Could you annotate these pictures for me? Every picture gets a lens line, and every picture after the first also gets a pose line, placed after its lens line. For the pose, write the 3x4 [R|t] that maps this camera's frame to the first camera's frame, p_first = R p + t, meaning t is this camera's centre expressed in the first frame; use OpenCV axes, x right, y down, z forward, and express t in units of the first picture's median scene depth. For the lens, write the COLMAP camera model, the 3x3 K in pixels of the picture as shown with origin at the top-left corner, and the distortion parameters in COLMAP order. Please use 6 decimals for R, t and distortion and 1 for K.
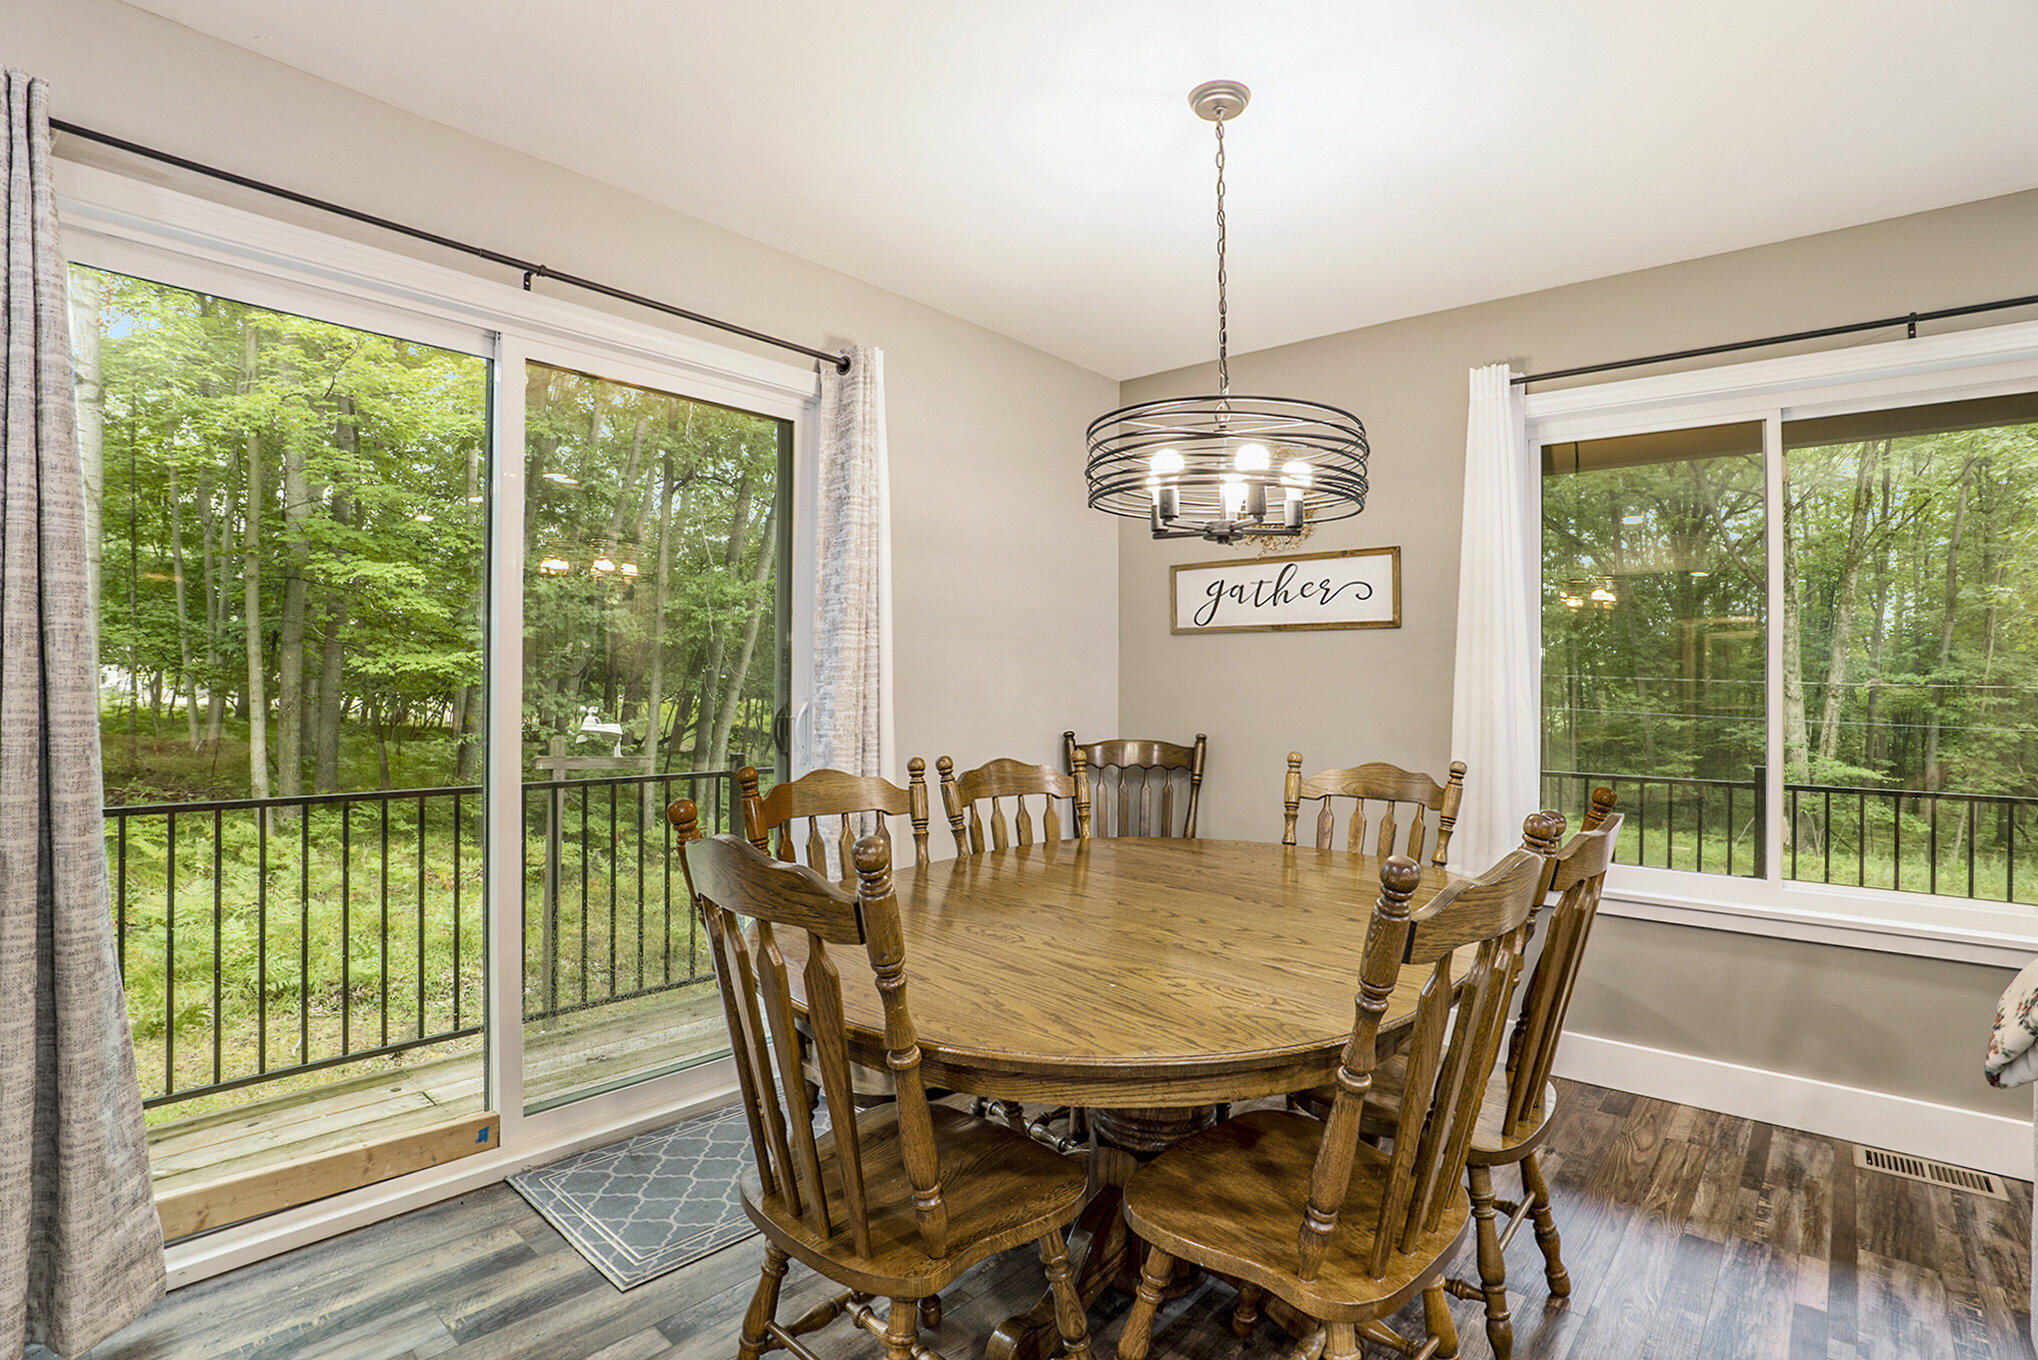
lens RADIAL K [[999.4, 0, 1033.3], [0, 999.4, 672.0], [0, 0, 1]] dist [-0.069809, 0.009219]
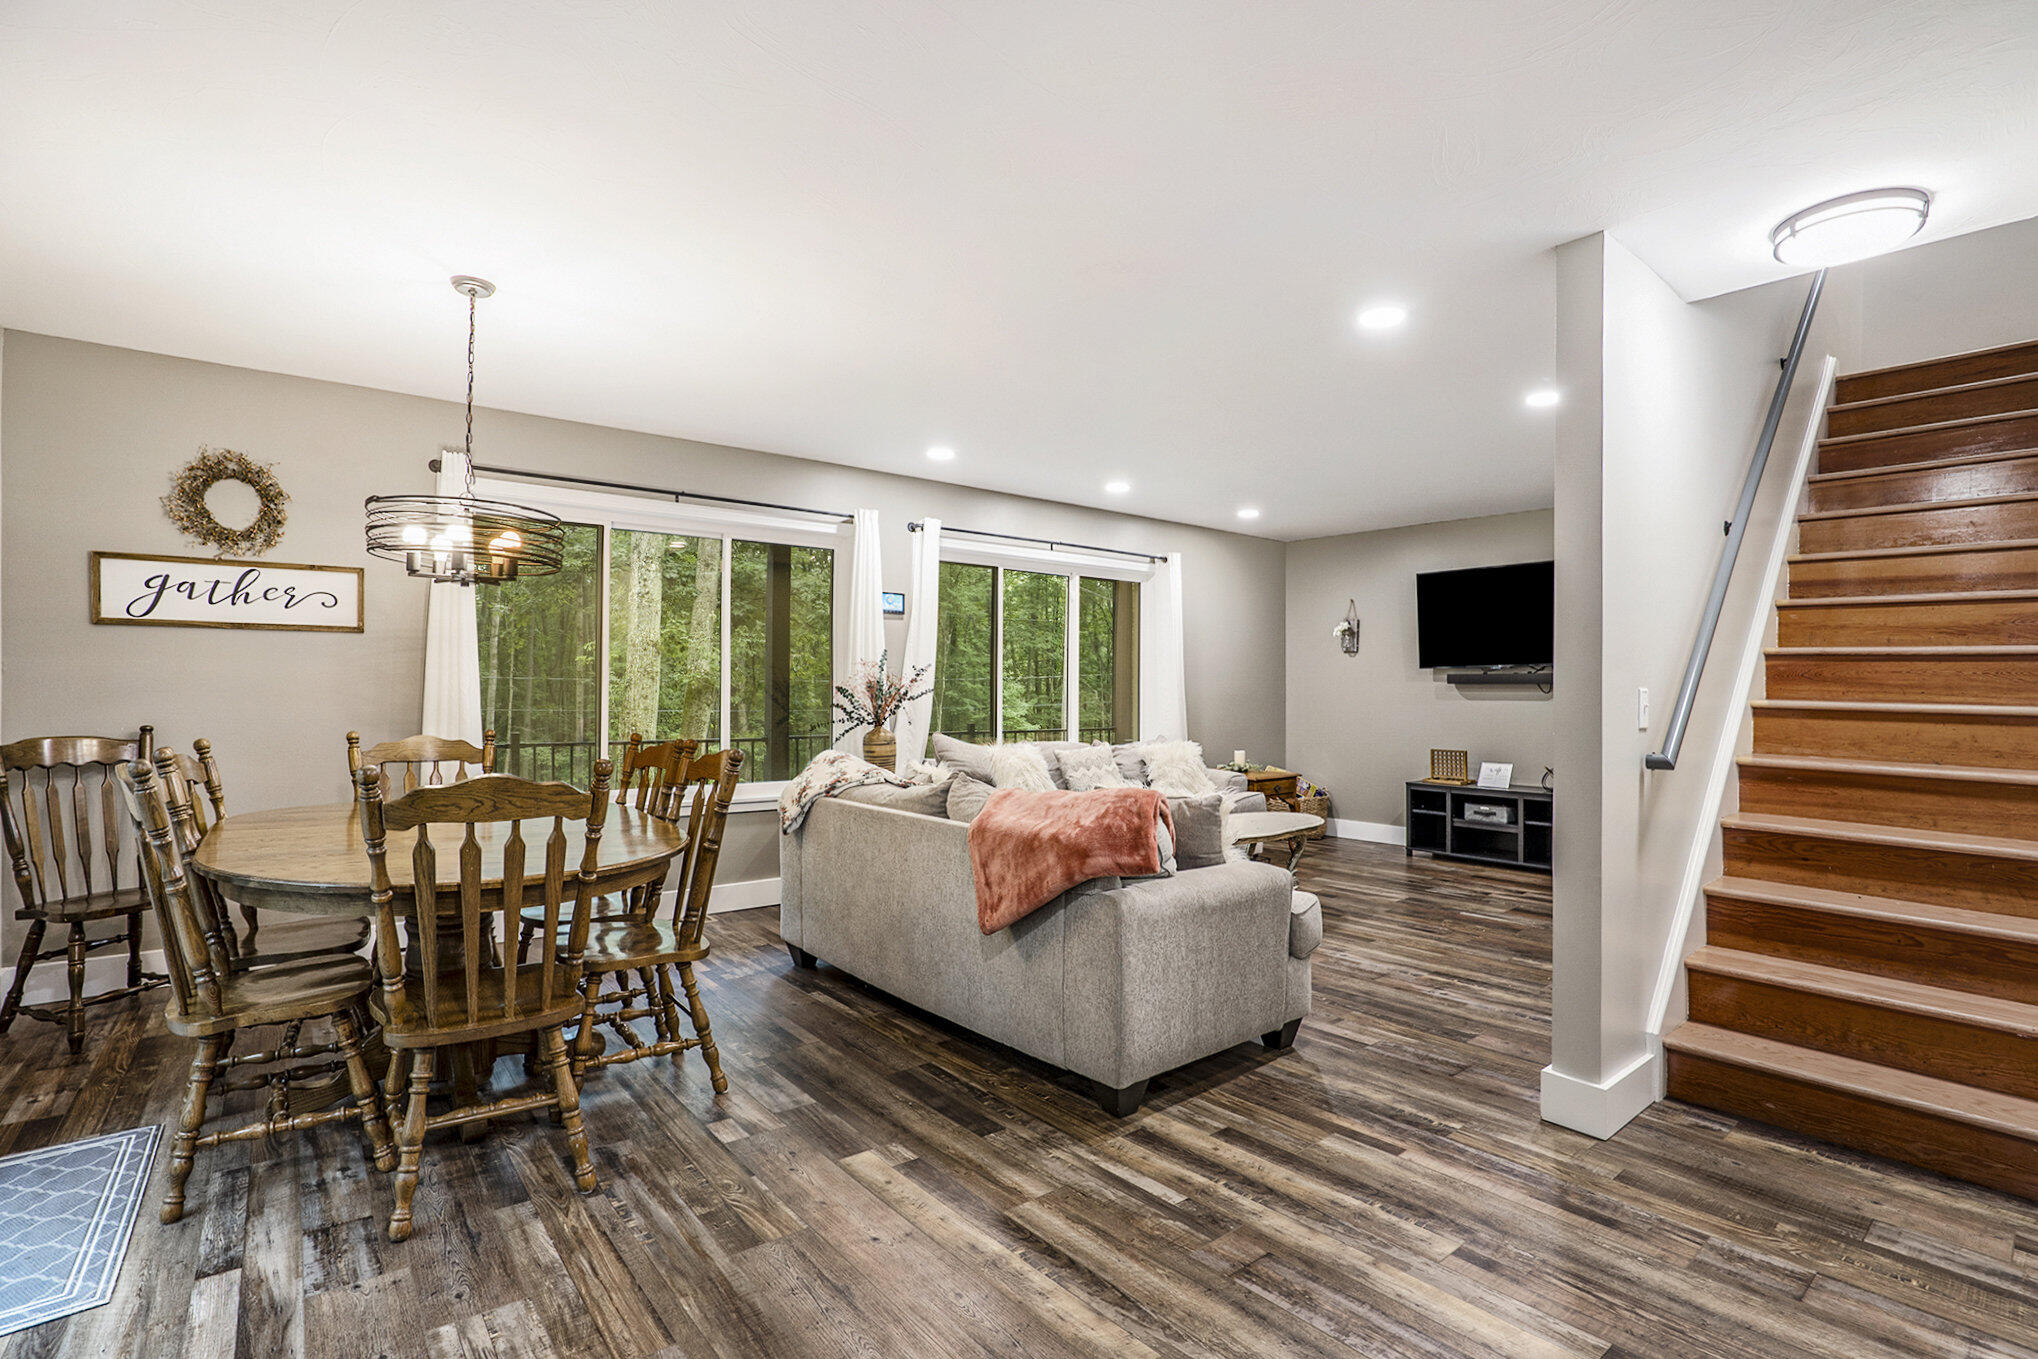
lens RADIAL K [[960.7, 0, 1030.8], [0, 960.7, 677.2], [0, 0, 1]] dist [-0.074287, 0.008713]
pose [[0.183505, 0.004834, 0.983007, -0.561222], [-0.024656, 0.999696, -0.000313, -0.007939], [-0.982710, -0.024180, 0.183568, -0.048771]]
